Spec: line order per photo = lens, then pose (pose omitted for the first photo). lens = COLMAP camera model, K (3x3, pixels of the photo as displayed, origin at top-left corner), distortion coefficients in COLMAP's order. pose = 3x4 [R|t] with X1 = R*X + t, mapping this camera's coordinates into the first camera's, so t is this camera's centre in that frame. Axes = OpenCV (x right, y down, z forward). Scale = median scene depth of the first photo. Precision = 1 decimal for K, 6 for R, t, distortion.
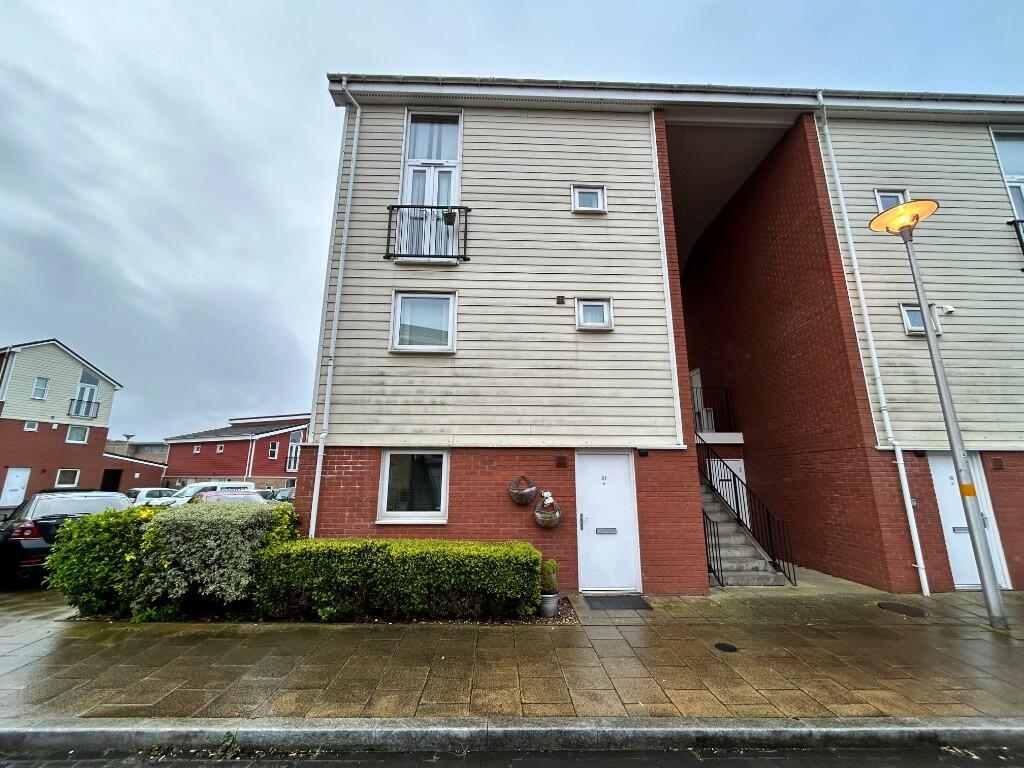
lens RADIAL K [[415.9, 0, 511.2], [0, 415.9, 382.5], [0, 0, 1]] dist [0.000904, 0.000145]
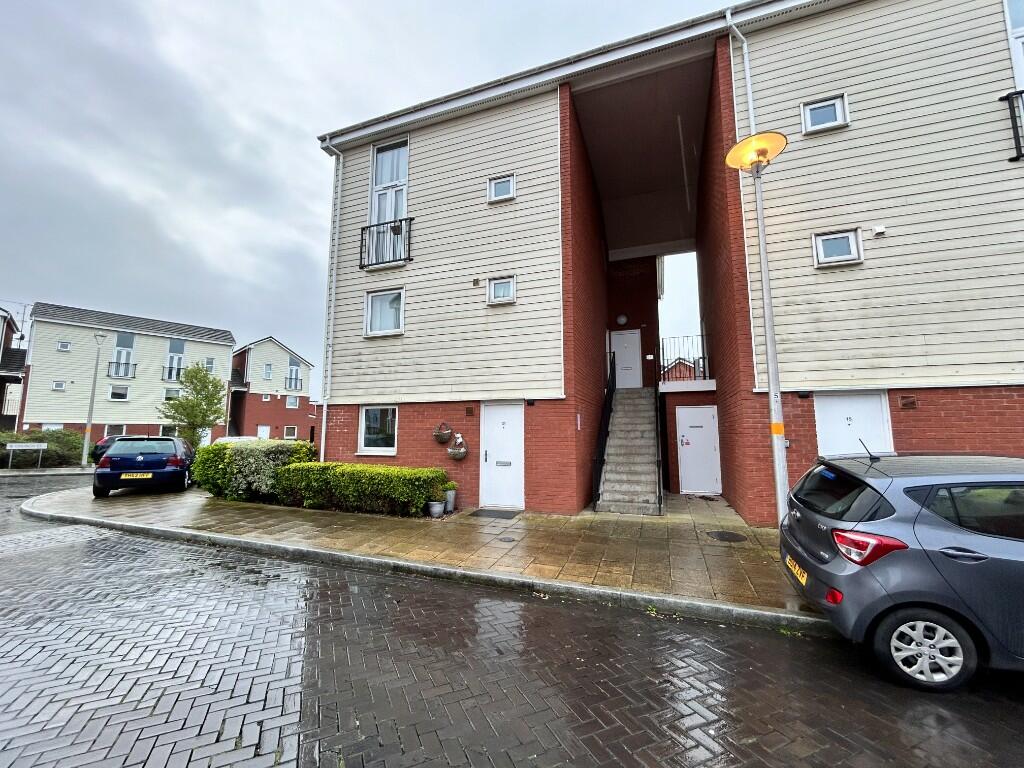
lens RADIAL K [[415.9, 0, 511.2], [0, 415.9, 382.5], [0, 0, 1]] dist [0.000904, 0.000145]
pose [[0.927562, -0.048935, -0.370450, 0.665677], [0.087071, 0.992403, 0.086924, -0.001264], [0.363382, -0.112883, 0.924776, -0.136574]]
